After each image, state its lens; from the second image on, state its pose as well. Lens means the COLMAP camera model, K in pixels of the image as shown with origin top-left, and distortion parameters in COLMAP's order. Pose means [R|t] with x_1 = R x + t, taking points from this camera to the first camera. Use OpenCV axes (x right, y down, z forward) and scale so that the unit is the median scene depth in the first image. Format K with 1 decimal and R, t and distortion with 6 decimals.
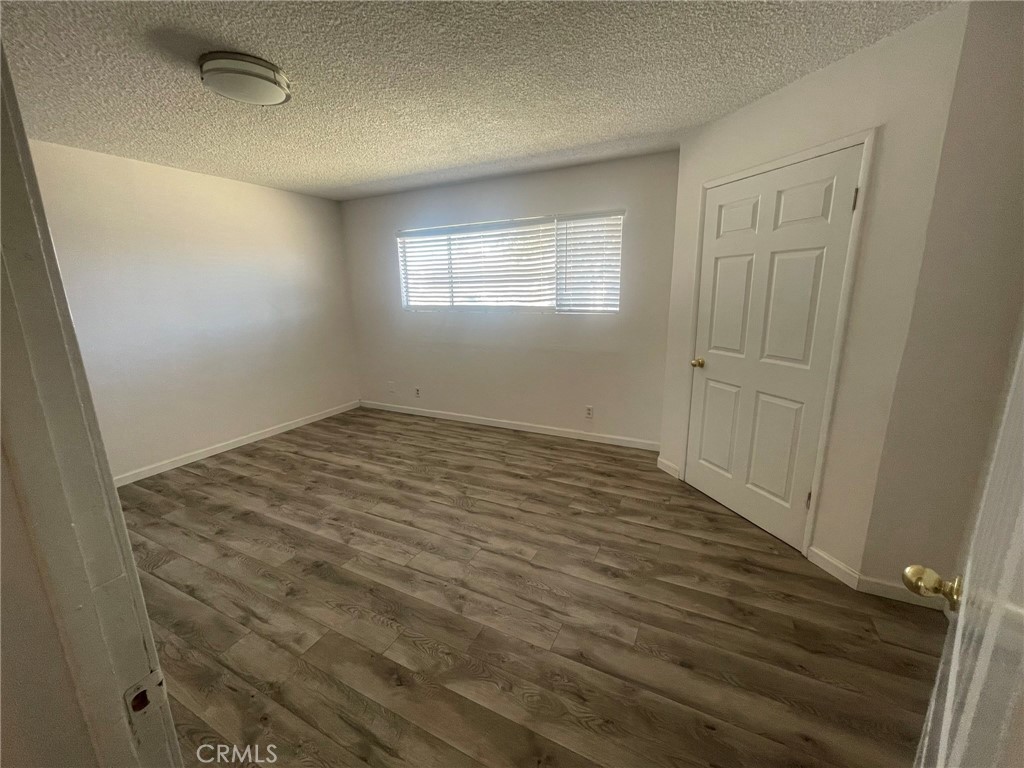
lens RADIAL K [[414.6, 0, 512.4], [0, 414.6, 385.5], [0, 0, 1]] dist [-0.004571, 0.001634]
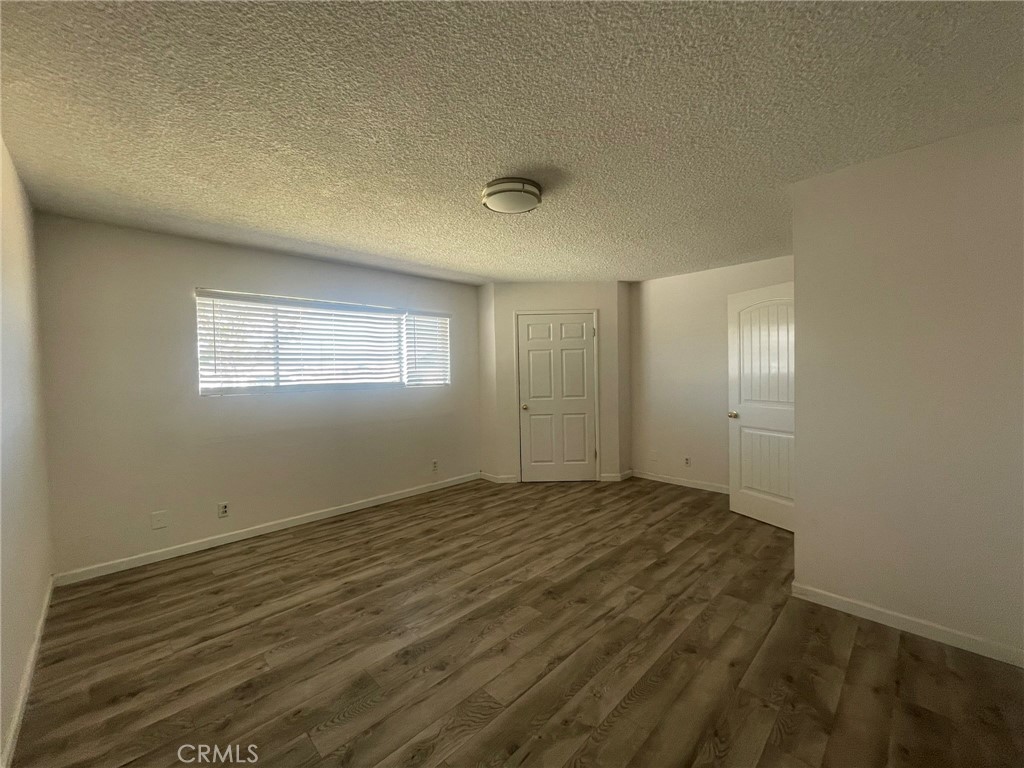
lens RADIAL K [[414.6, 0, 513.2], [0, 414.6, 384.5], [0, 0, 1]] dist [-0.004571, 0.001634]
pose [[0.310419, -0.016336, 0.950459, -1.041635], [0.235219, 0.970080, -0.060149, -0.045694], [-0.921039, 0.242237, 0.304974, 0.408664]]
